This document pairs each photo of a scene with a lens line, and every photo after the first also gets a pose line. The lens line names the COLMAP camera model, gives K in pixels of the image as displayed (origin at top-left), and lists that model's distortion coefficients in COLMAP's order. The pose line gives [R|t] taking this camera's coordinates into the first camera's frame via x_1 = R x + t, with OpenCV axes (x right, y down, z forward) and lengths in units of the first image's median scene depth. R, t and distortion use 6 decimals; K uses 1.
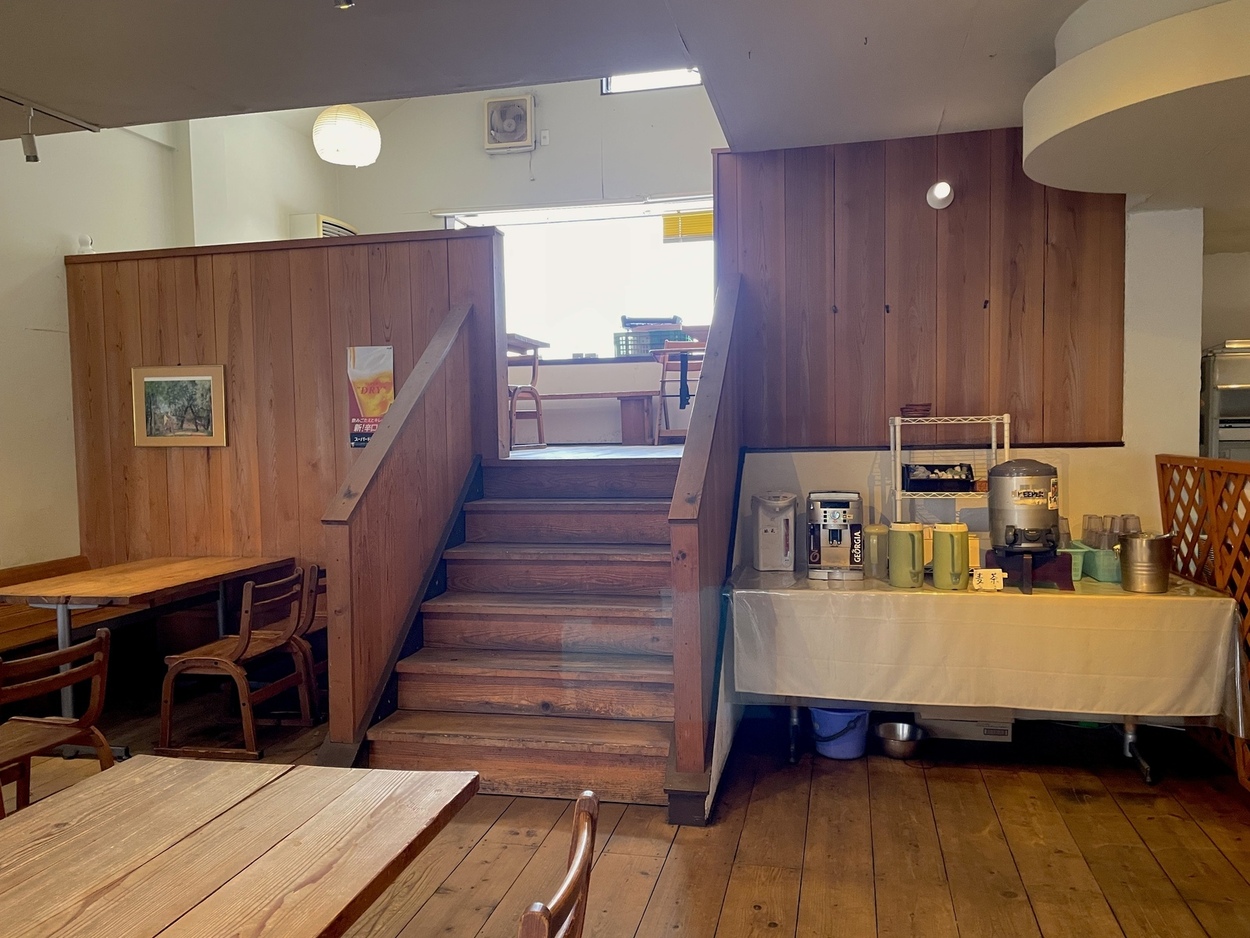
lens RADIAL K [[966.8, 0, 623.7], [0, 966.8, 475.1], [0, 0, 1]] dist [0.080594, -0.074513]
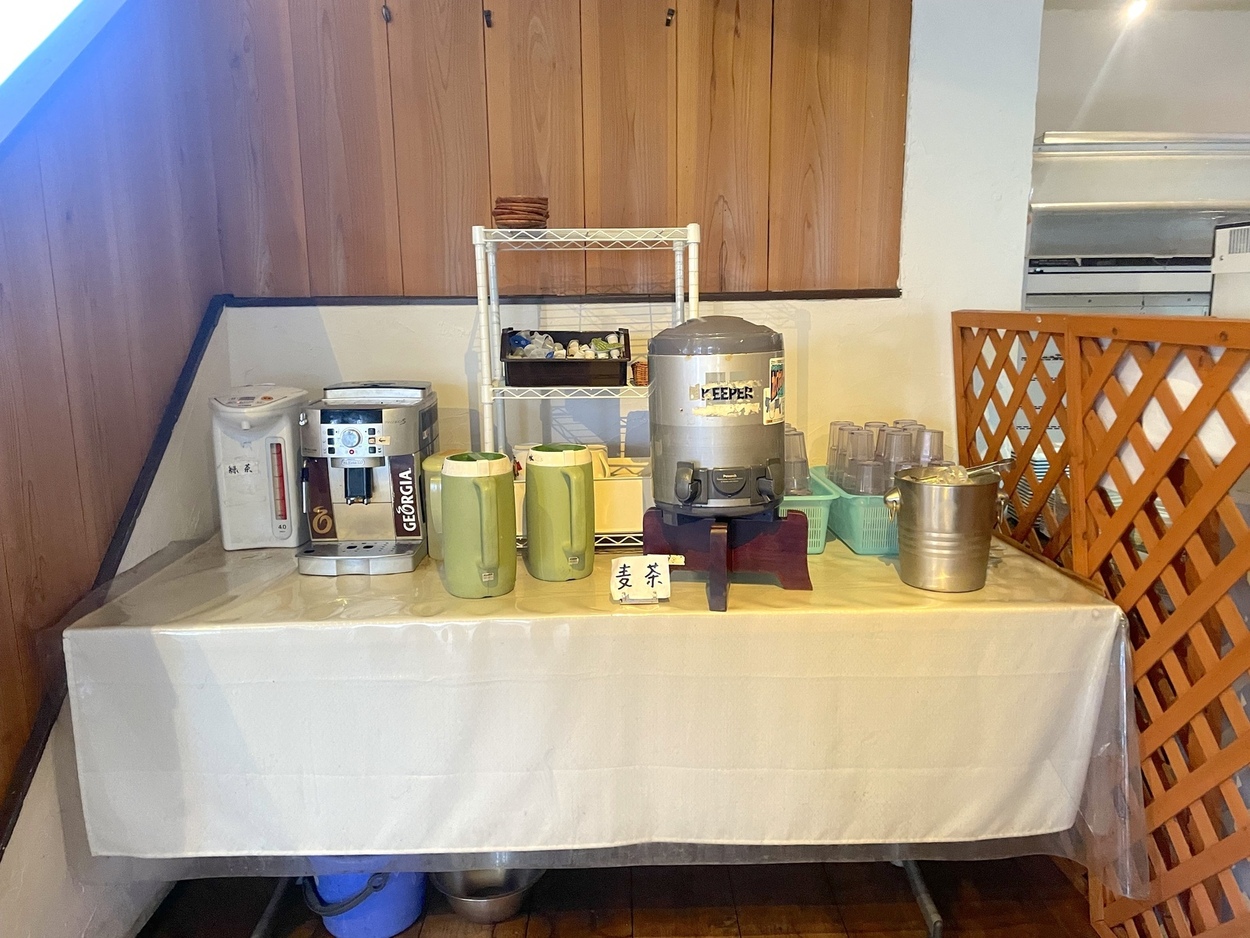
lens RADIAL K [[966.8, 0, 618.7], [0, 966.8, 468.5], [0, 0, 1]] dist [0.080594, -0.074513]
pose [[0.974787, -0.032942, 0.220694, 0.239035], [0.006174, 0.992646, 0.120897, -0.000400], [-0.223053, -0.116487, 0.967821, 0.512945]]
